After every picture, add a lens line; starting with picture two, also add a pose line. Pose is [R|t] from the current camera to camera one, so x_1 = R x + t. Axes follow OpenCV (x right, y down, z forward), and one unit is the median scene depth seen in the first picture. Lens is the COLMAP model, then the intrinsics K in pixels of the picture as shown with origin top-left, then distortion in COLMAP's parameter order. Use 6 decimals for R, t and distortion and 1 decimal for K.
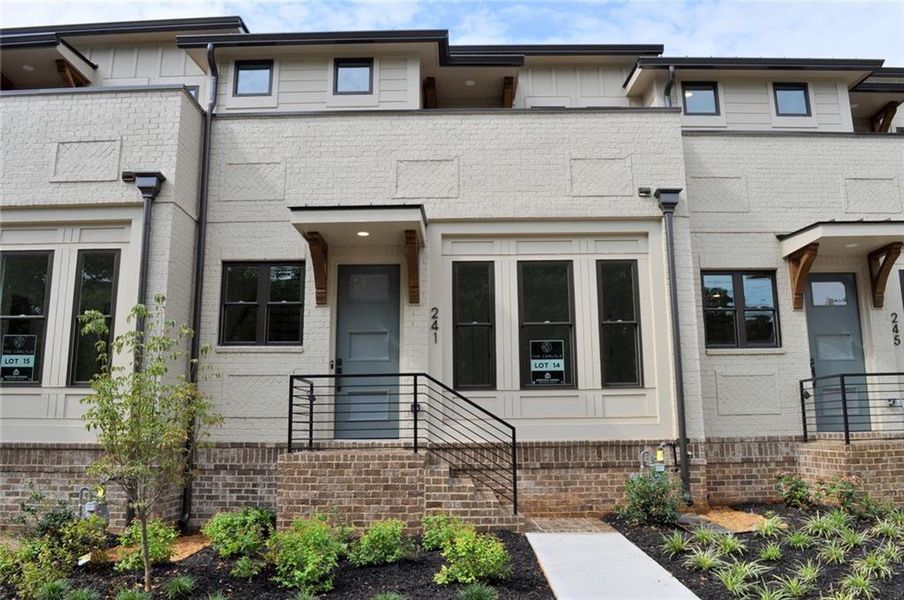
lens RADIAL K [[703.0, 0, 452.0], [0, 703.0, 300.0], [0, 0, 1]] dist [-0.091550, 0.013058]
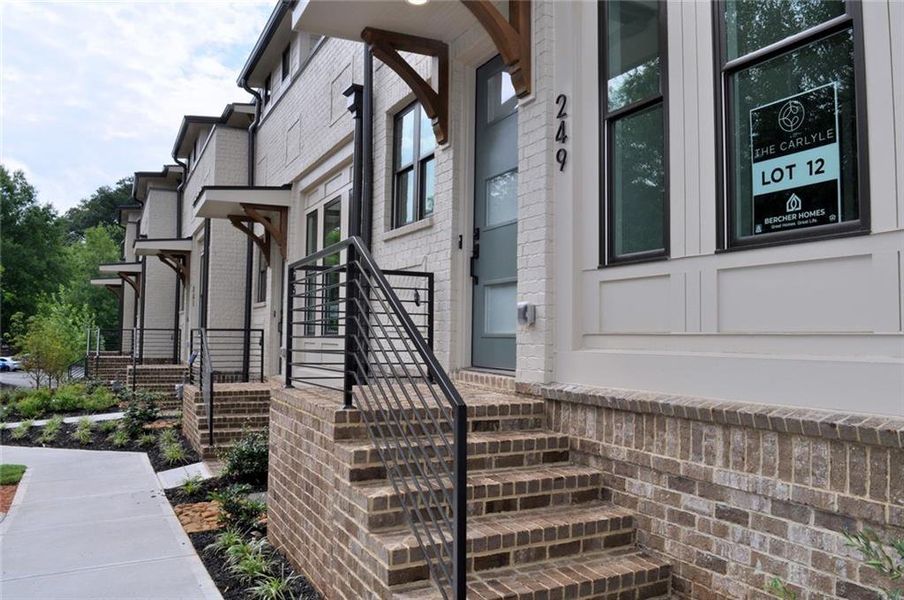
lens RADIAL K [[703.0, 0, 452.0], [0, 703.0, 300.0], [0, 0, 1]] dist [-0.091550, 0.013058]
pose [[0.458661, -0.033015, -0.887998, 0.347209], [0.159419, 0.986154, 0.045678, 0.113112], [0.874194, -0.162514, 0.457573, 0.712361]]
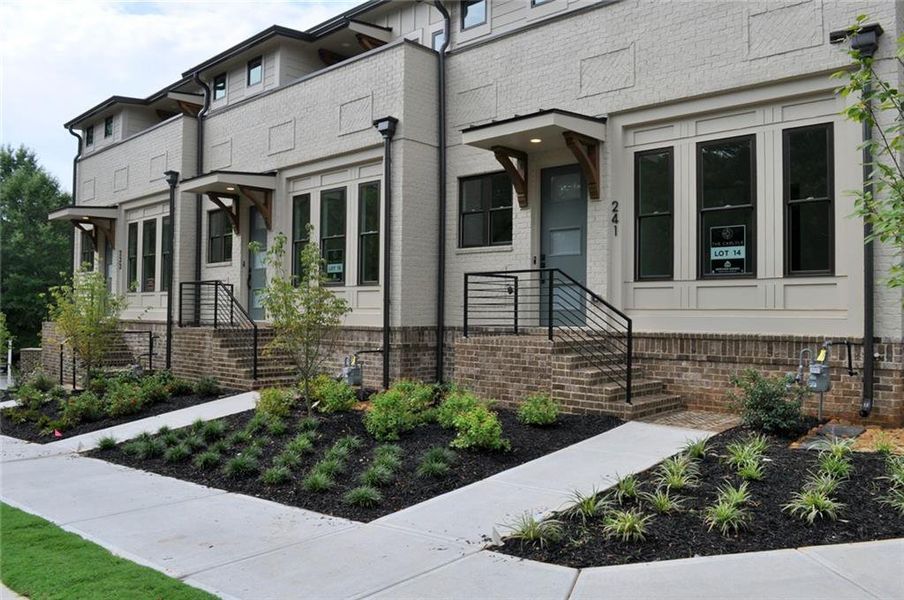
lens RADIAL K [[703.0, 0, 452.0], [0, 703.0, 300.0], [0, 0, 1]] dist [-0.091550, 0.013058]
pose [[0.738997, 0.002910, -0.673702, 0.488784], [0.111751, 0.985608, 0.126839, -0.002807], [0.664375, -0.169021, 0.728037, 0.079705]]
